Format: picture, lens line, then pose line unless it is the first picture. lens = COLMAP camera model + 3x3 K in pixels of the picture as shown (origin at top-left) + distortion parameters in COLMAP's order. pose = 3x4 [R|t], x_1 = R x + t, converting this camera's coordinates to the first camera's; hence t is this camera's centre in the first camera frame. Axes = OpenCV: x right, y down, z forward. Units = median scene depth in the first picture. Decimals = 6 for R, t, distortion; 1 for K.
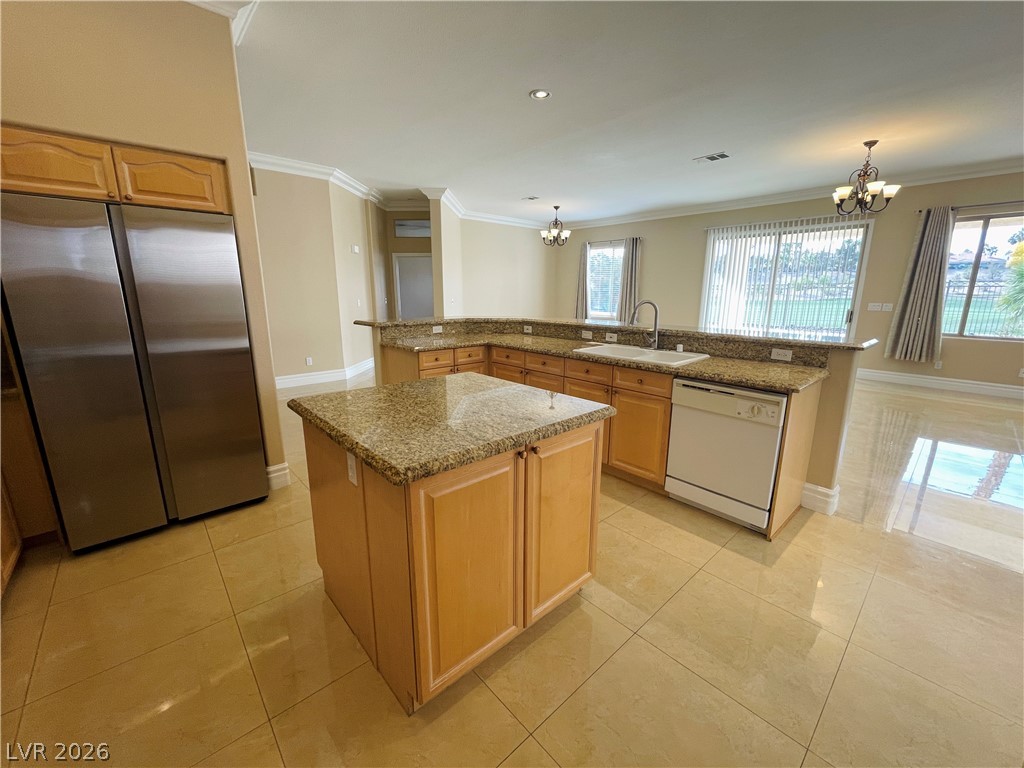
lens RADIAL K [[415.1, 0, 512.9], [0, 415.1, 384.7], [0, 0, 1]] dist [-0.005556, 0.000080]
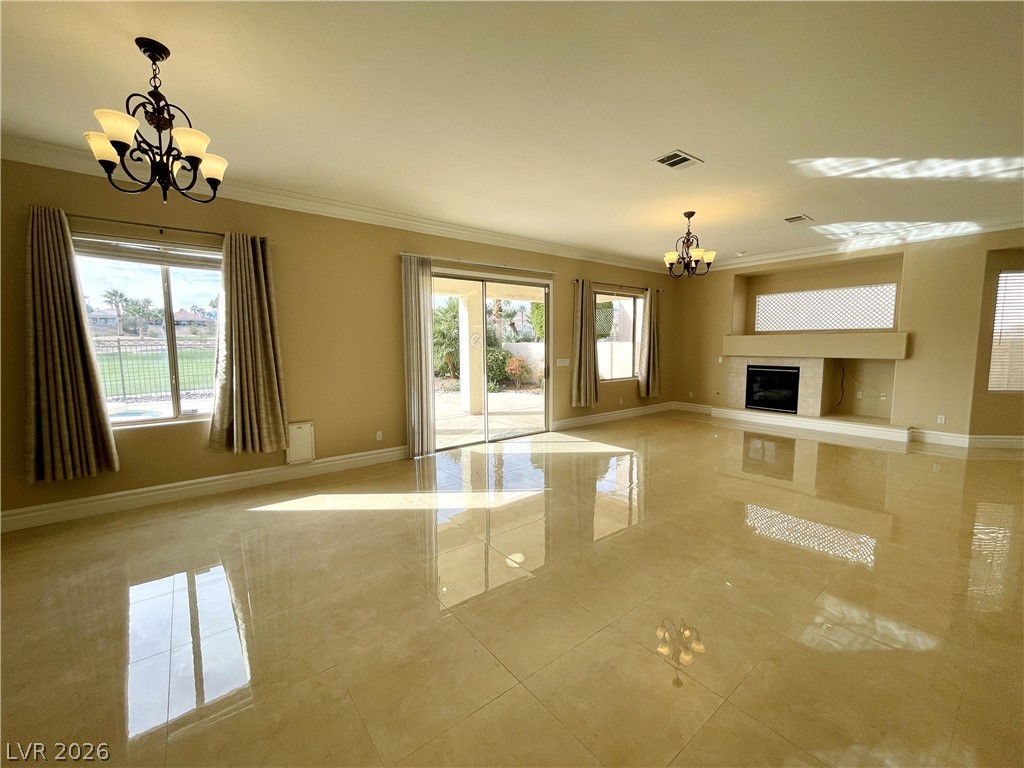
lens RADIAL K [[415.1, 0, 513.4], [0, 415.1, 382.5], [0, 0, 1]] dist [-0.005556, 0.000080]
pose [[0.062786, -0.095611, 0.993437, -0.221355], [0.227696, 0.970521, 0.079015, -0.287691], [-0.971706, 0.221240, 0.082705, 1.196211]]
